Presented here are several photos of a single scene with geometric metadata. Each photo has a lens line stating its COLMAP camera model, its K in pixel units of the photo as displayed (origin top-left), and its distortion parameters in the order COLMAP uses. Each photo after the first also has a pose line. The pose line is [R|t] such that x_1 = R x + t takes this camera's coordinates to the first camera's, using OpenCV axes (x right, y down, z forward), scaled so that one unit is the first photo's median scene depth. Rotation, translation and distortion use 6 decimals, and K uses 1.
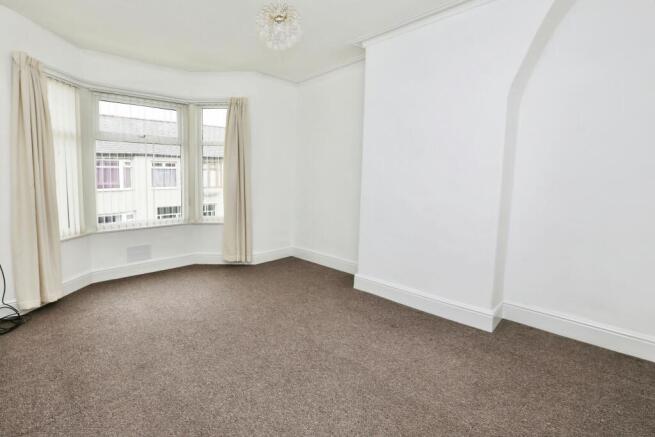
lens RADIAL K [[313.4, 0, 326.4], [0, 313.4, 219.6], [0, 0, 1]] dist [-0.028617, -0.000277]
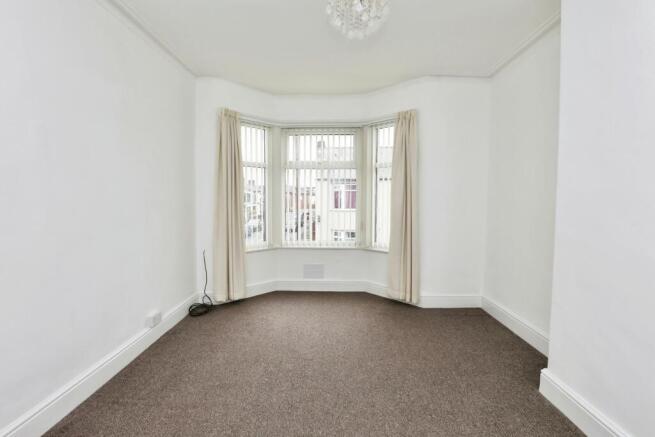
lens RADIAL K [[313.4, 0, 326.9], [0, 313.4, 215.3], [0, 0, 1]] dist [-0.028617, -0.000277]
pose [[0.690605, 0.040121, -0.722118, 0.223873], [-0.099047, 0.994299, -0.039481, -0.050083], [0.716417, 0.098790, 0.690642, 0.296767]]
